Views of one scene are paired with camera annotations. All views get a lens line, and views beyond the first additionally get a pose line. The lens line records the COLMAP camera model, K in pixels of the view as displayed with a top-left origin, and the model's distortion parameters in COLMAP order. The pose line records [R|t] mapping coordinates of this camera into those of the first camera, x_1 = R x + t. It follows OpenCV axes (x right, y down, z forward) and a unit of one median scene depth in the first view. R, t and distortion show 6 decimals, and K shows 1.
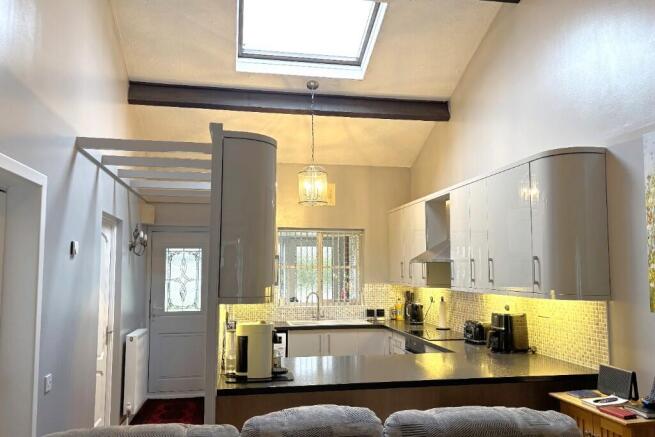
lens RADIAL K [[494.8, 0, 326.3], [0, 494.8, 219.7], [0, 0, 1]] dist [0.012099, 0.000376]
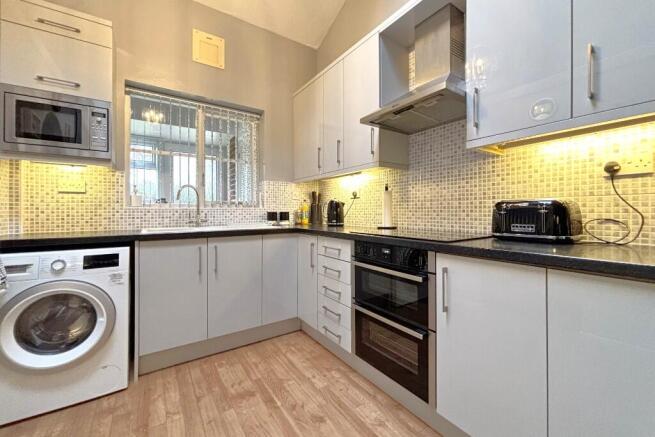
lens RADIAL K [[265.9, 0, 326.1], [0, 265.9, 208.7], [0, 0, 1]] dist [0.001379, -0.000119]
pose [[0.913181, 0.000483, 0.407554, -0.004446], [-0.033704, 0.996663, 0.074337, 0.141614], [-0.406158, -0.081619, 0.910150, 0.581104]]
